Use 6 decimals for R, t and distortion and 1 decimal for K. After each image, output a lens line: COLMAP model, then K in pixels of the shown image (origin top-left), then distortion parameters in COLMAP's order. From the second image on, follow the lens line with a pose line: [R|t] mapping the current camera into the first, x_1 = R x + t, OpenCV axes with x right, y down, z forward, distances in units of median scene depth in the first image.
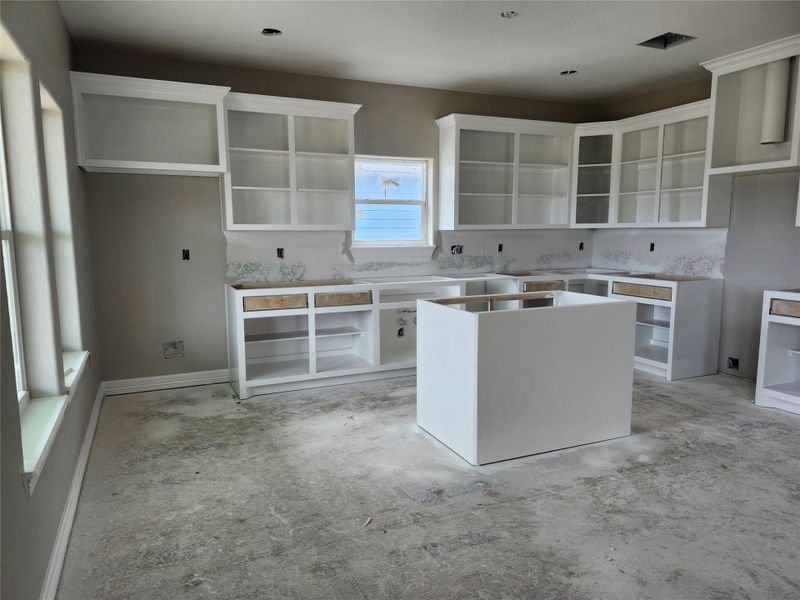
lens RADIAL K [[571.5, 0, 400.0], [0, 571.5, 300.0], [0, 0, 1]] dist [0.093188, 0.000831]
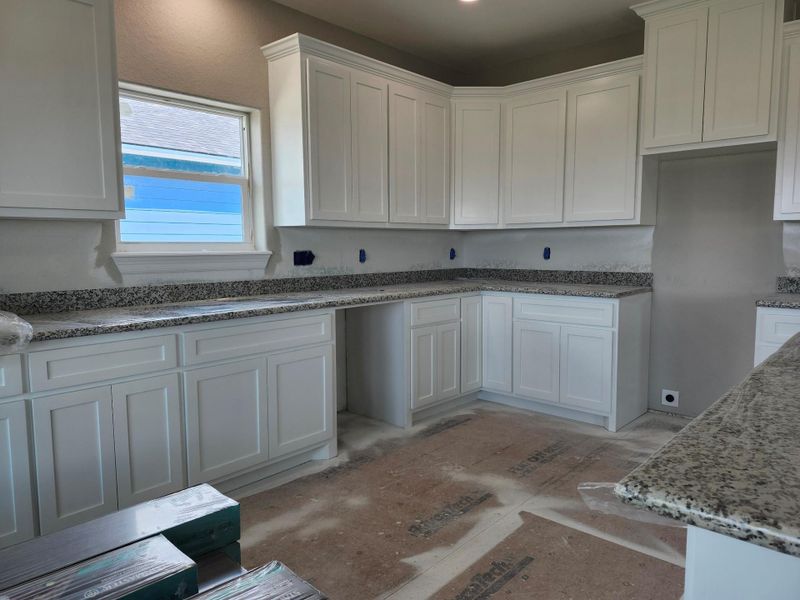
lens RADIAL K [[547.0, 0, 400.0], [0, 547.0, 300.0], [0, 0, 1]] dist [-0.019405, 0.001323]
pose [[0.922023, -0.041445, 0.384909, -0.036193], [0.053245, 0.998380, -0.020044, -0.025027], [-0.383455, 0.038976, 0.922737, 0.419040]]
